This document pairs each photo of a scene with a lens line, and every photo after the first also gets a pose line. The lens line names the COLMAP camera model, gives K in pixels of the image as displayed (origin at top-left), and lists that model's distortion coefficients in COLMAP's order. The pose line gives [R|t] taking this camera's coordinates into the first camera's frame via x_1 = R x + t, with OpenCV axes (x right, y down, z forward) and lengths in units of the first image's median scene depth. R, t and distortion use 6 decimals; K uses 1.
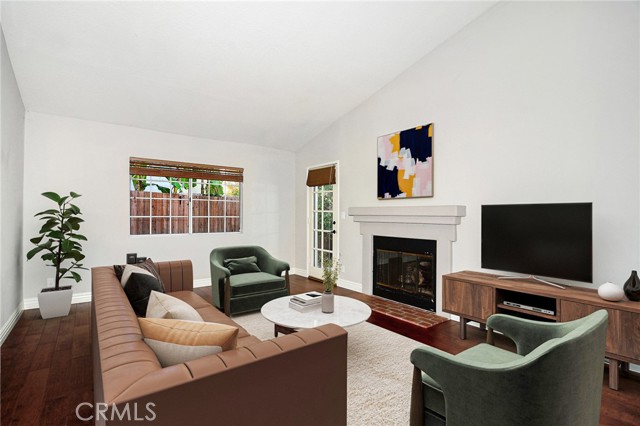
lens RADIAL K [[311.4, 0, 326.0], [0, 311.4, 214.5], [0, 0, 1]] dist [0.001022, 0.000136]
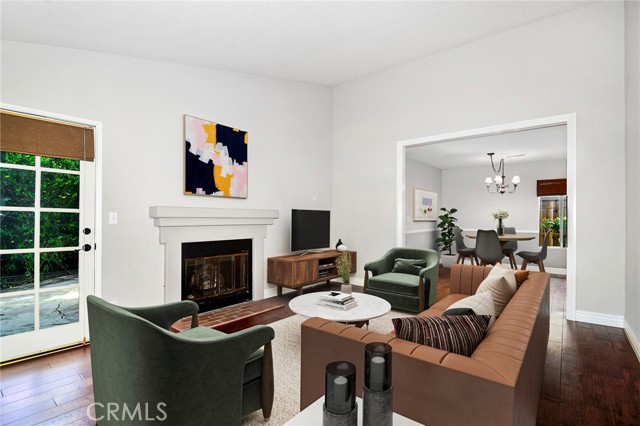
lens RADIAL K [[311.4, 0, 324.2], [0, 311.4, 219.2], [0, 0, 1]] dist [0.001022, 0.000136]
pose [[-0.243372, -0.013846, 0.969834, -0.750220], [-0.017807, 0.999793, 0.009805, 0.000392], [-0.969770, -0.014884, -0.243568, 0.936859]]
